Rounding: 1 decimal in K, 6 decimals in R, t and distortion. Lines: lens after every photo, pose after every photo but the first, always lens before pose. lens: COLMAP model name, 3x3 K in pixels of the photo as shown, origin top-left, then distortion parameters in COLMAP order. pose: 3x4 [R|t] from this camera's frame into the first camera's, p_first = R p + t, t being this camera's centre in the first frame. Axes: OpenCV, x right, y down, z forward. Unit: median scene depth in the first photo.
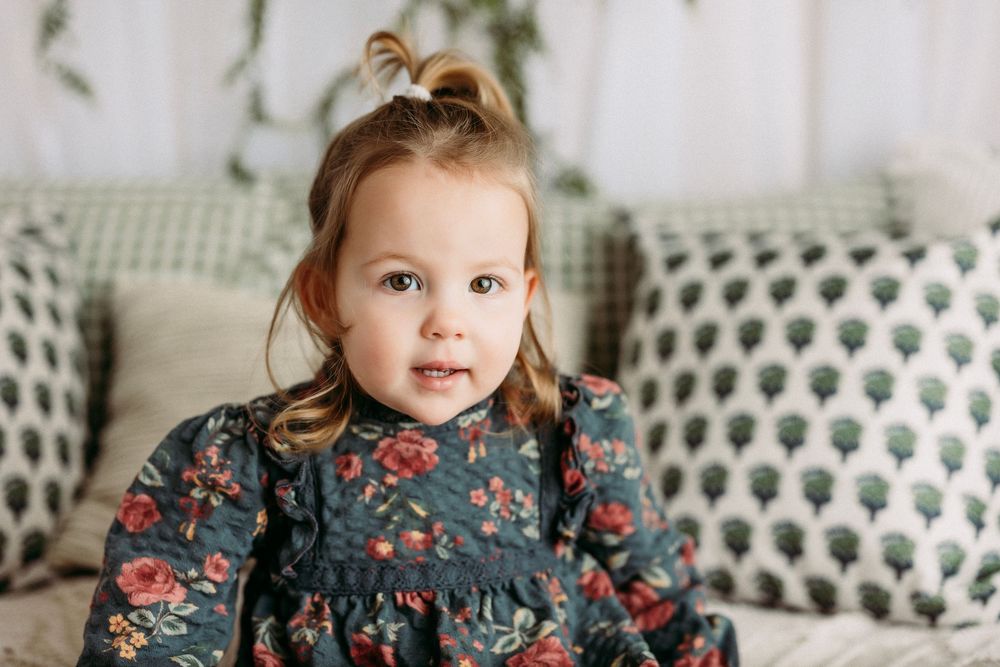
lens RADIAL K [[1626.5, 0, 492.7], [0, 1626.5, 334.4], [0, 0, 1]] dist [0.060495, 0.000000]
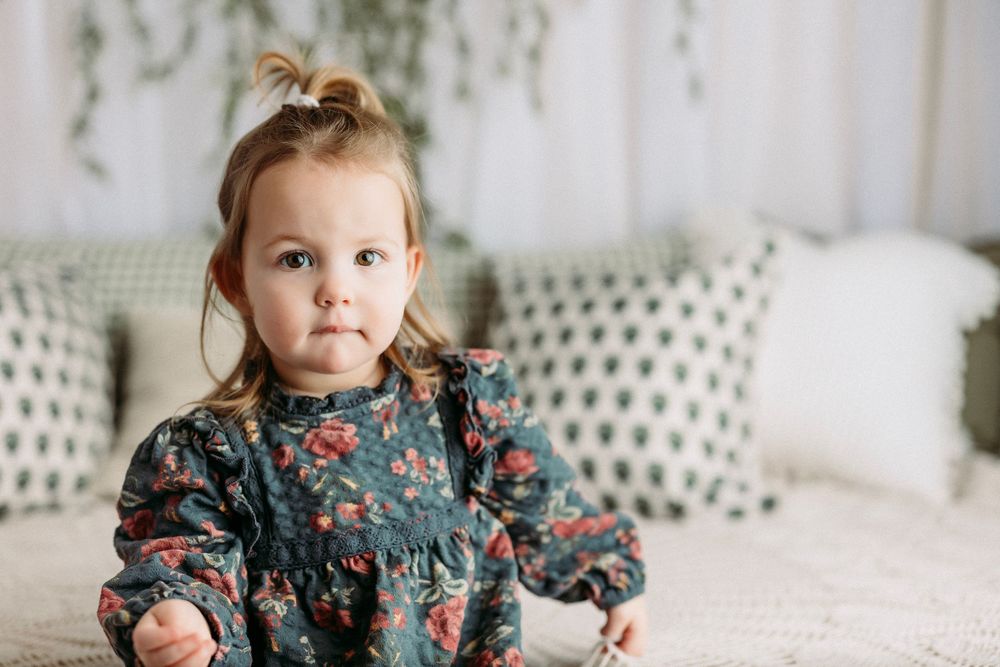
lens RADIAL K [[1626.5, 0, 486.9], [0, 1626.5, 336.9], [0, 0, 1]] dist [0.060495, 0.000000]
pose [[0.999386, -0.006267, 0.034464, 0.033623], [0.007953, 0.998767, -0.048997, 0.071316], [-0.034114, 0.049241, 0.998204, -0.466021]]
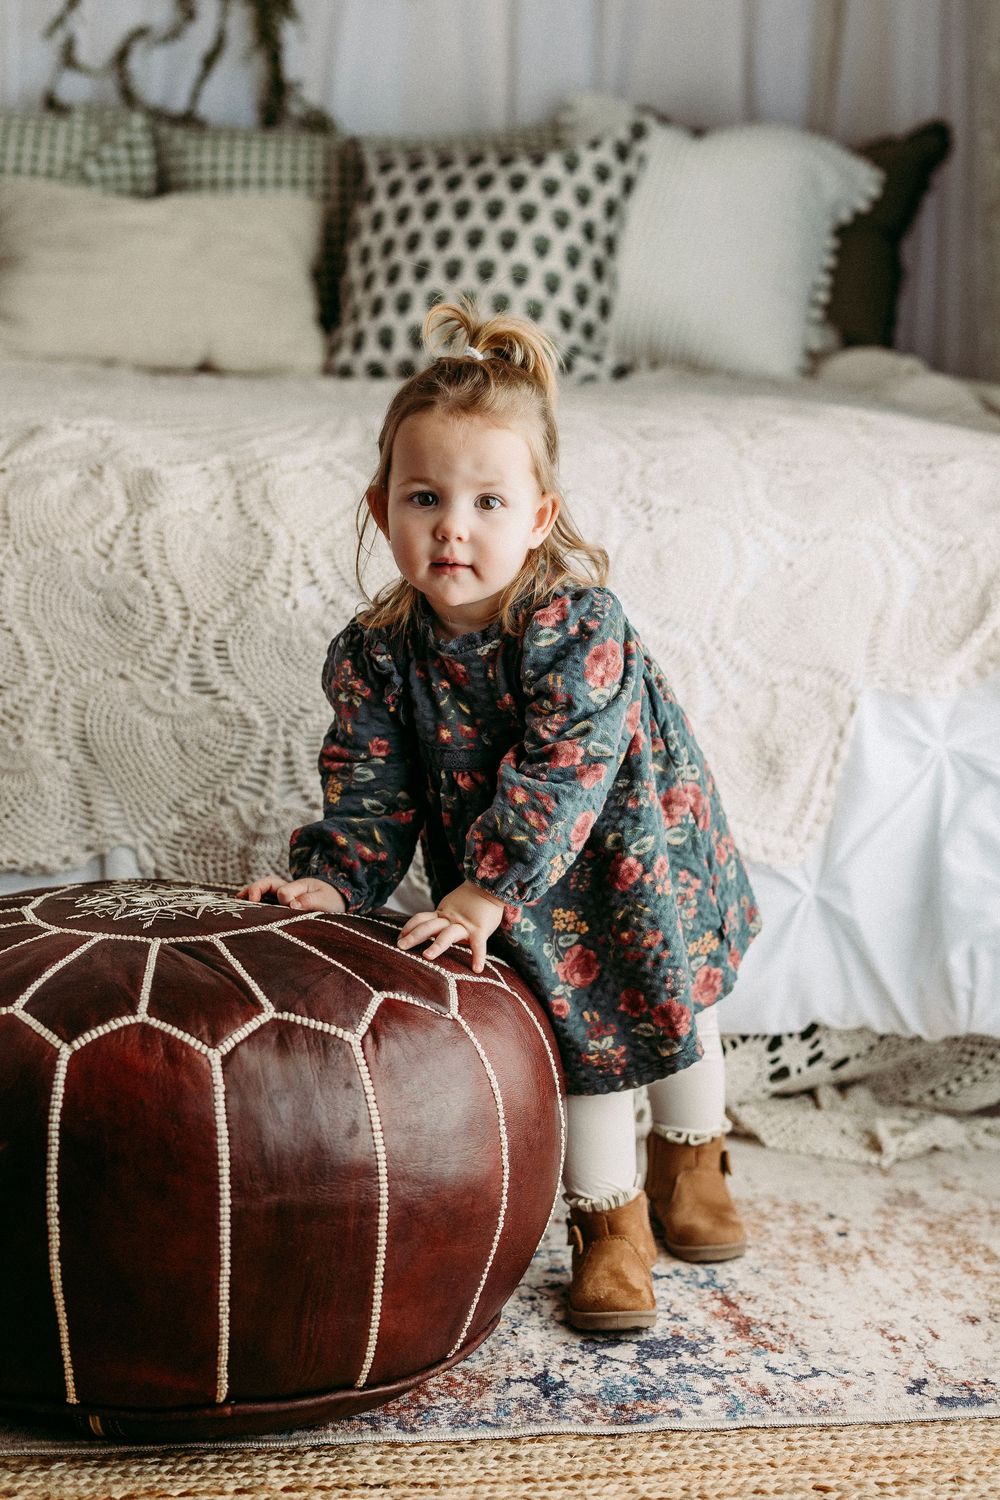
lens RADIAL K [[3133.1, 0, 503.9], [0, 3133.1, 691.3], [0, 0, 1]] dist [0.066806, 0.000000]
pose [[0.994832, 0.008025, 0.101221, -0.062460], [-0.011371, 0.999407, 0.032516, 0.336013], [-0.100900, -0.033498, 0.994332, -1.835070]]
